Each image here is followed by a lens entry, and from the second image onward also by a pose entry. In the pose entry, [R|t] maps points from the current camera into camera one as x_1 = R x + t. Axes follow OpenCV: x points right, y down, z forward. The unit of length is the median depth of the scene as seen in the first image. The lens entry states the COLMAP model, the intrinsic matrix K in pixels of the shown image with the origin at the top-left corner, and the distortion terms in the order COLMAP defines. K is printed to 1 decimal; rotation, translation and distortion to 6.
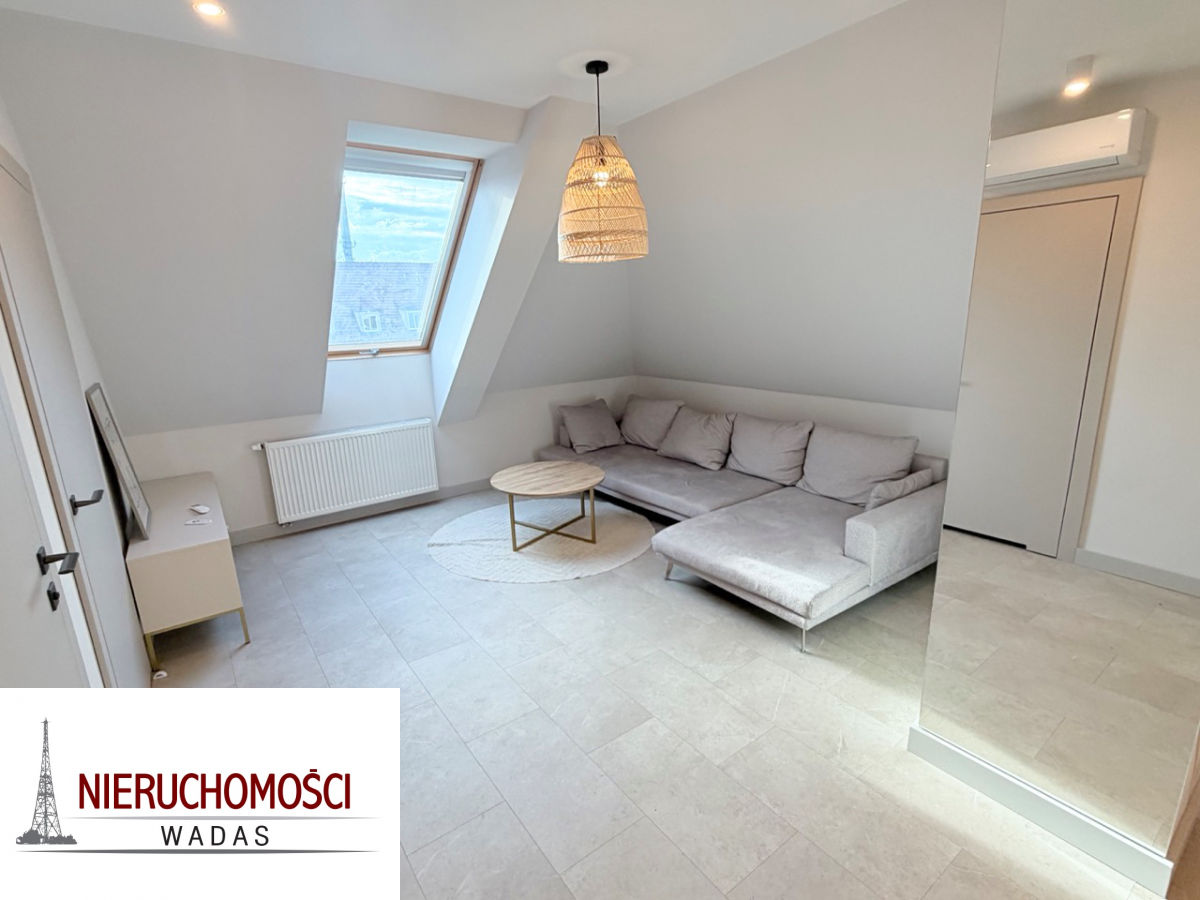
lens RADIAL K [[576.0, 0, 599.0], [0, 576.0, 452.1], [0, 0, 1]] dist [-0.001321, 0.000226]
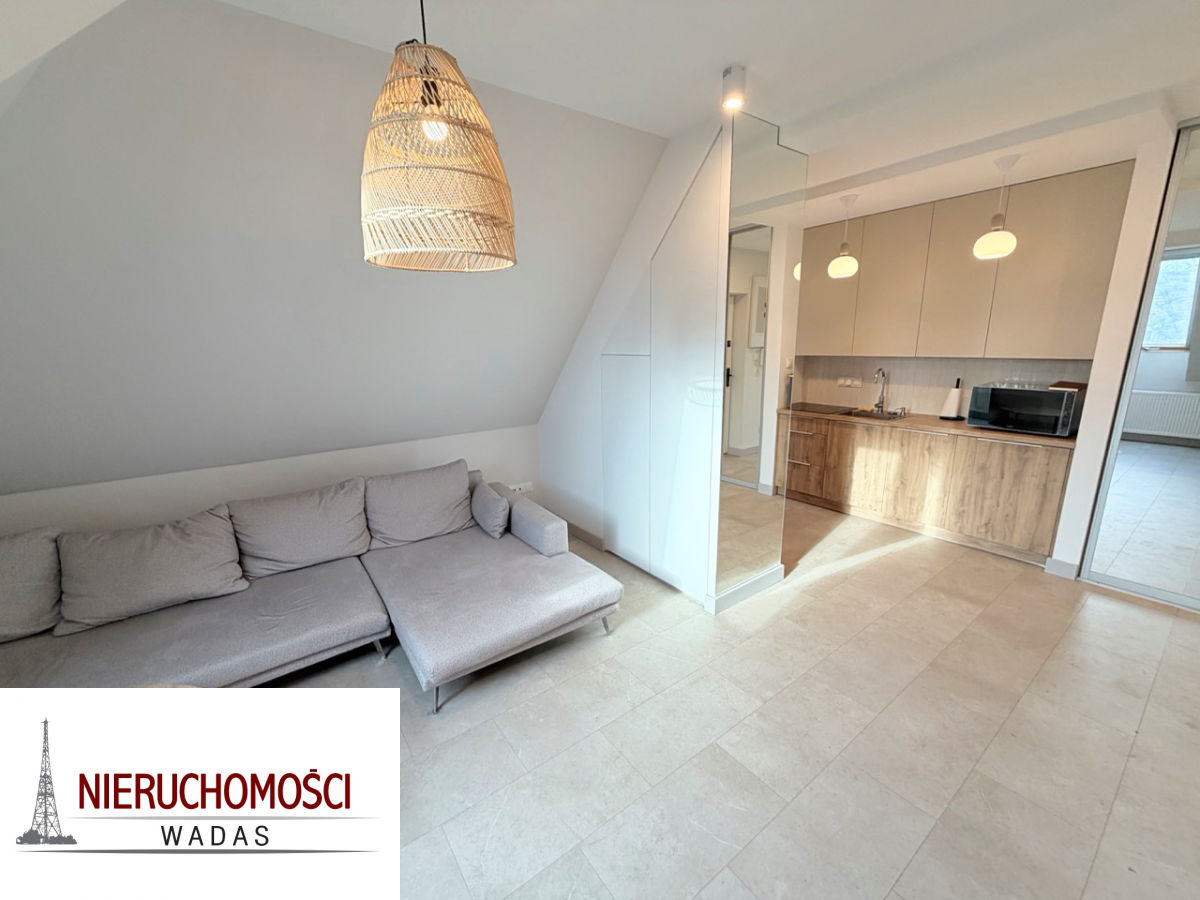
lens RADIAL K [[476.4, 0, 594.7], [0, 476.4, 450.9], [0, 0, 1]] dist [-0.001558, -0.000065]
pose [[0.006291, -0.196293, 0.980525, -0.448931], [0.265129, 0.945780, 0.187636, -0.169122], [-0.964192, 0.258785, 0.057993, 0.737679]]
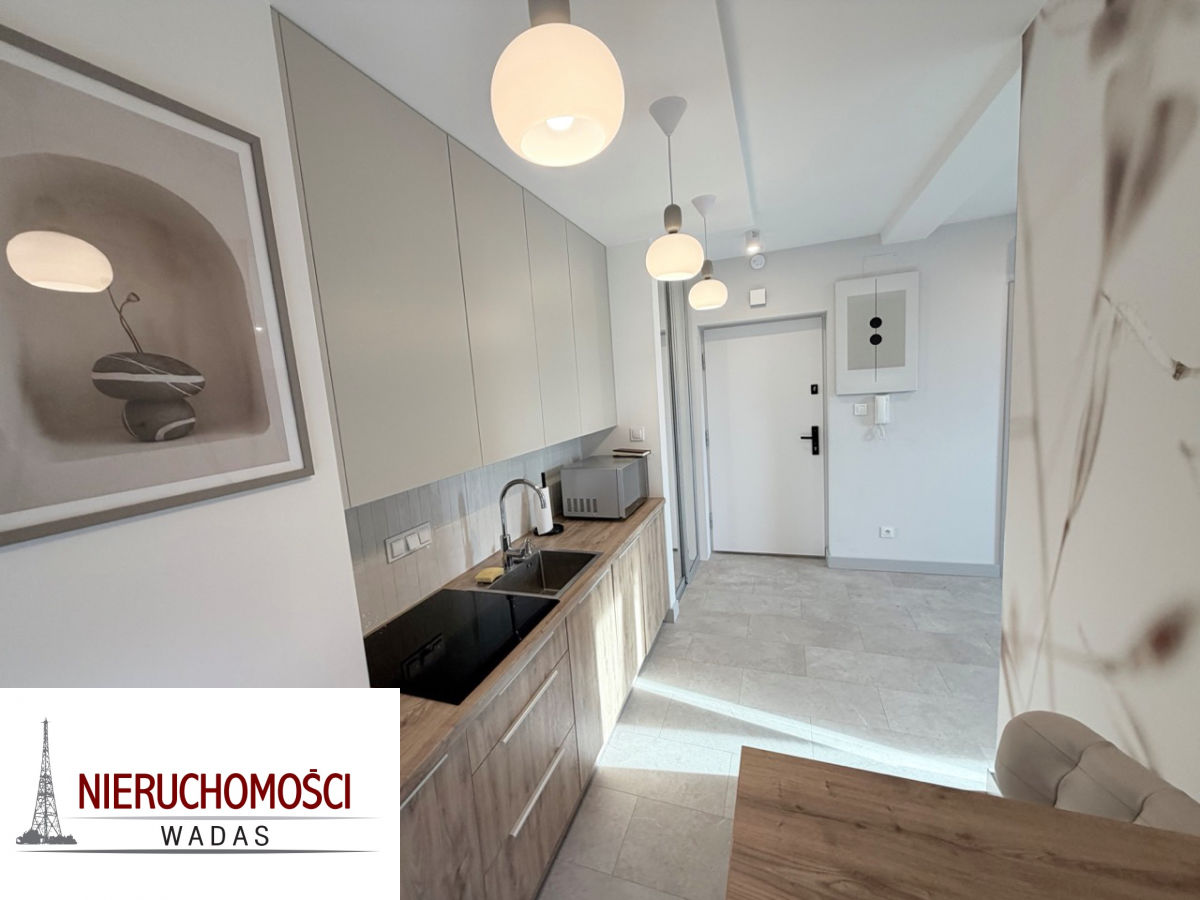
lens RADIAL K [[476.4, 0, 593.9], [0, 476.4, 449.8], [0, 0, 1]] dist [-0.001558, -0.000065]
pose [[-0.836488, 0.159754, -0.524182, 1.109109], [-0.032900, 0.940196, 0.339042, -0.190733], [0.546997, 0.300850, -0.781206, 0.550088]]
